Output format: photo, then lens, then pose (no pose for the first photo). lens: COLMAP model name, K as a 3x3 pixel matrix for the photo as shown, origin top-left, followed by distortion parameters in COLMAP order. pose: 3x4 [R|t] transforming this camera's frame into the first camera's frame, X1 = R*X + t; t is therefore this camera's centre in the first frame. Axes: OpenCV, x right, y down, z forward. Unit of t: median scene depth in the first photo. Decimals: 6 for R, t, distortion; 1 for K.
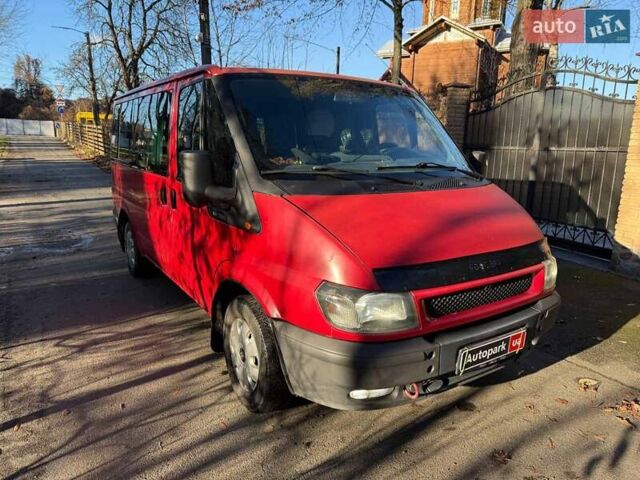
lens RADIAL K [[453.2, 0, 317.1], [0, 453.2, 239.0], [0, 0, 1]] dist [0.045566, -0.066818]
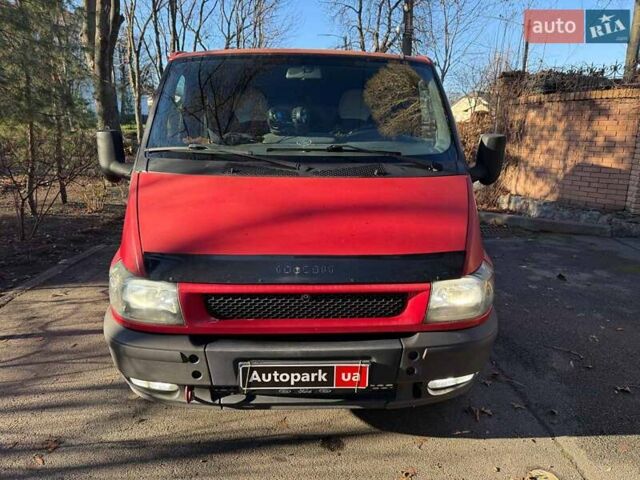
lens RADIAL K [[453.2, 0, 317.1], [0, 453.2, 239.0], [0, 0, 1]] dist [0.045566, -0.066818]
pose [[0.853623, 0.109476, -0.509258, 0.588317], [-0.103793, 0.993808, 0.039660, -0.021739], [0.510446, 0.019003, 0.859700, 0.243794]]
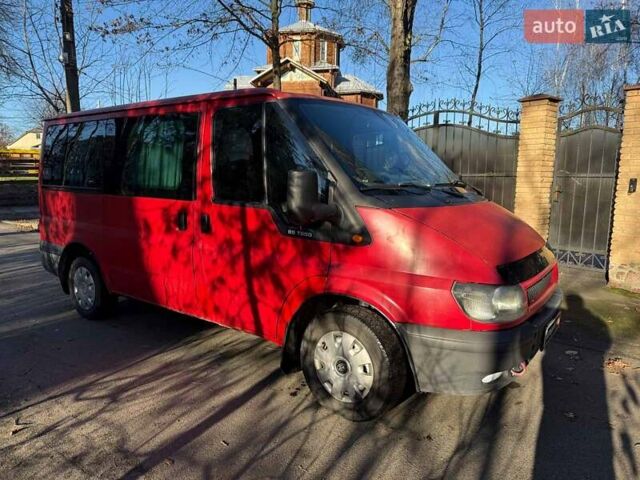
lens RADIAL K [[453.2, 0, 317.1], [0, 453.2, 239.0], [0, 0, 1]] dist [0.045566, -0.066818]
pose [[0.937262, -0.051598, 0.344785, -0.463086], [0.075148, 0.995639, -0.055282, 0.017169], [-0.340429, 0.077723, 0.937052, 0.033559]]
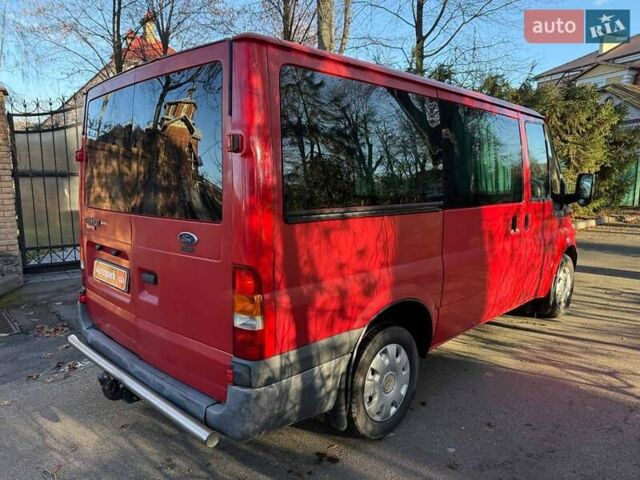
lens RADIAL K [[453.2, 0, 317.1], [0, 453.2, 239.0], [0, 0, 1]] dist [0.045566, -0.066818]
pose [[-0.216485, -0.148696, 0.964896, -1.374801], [0.205863, 0.959158, 0.194000, -0.390604], [-0.954334, 0.240635, -0.177033, 1.827868]]
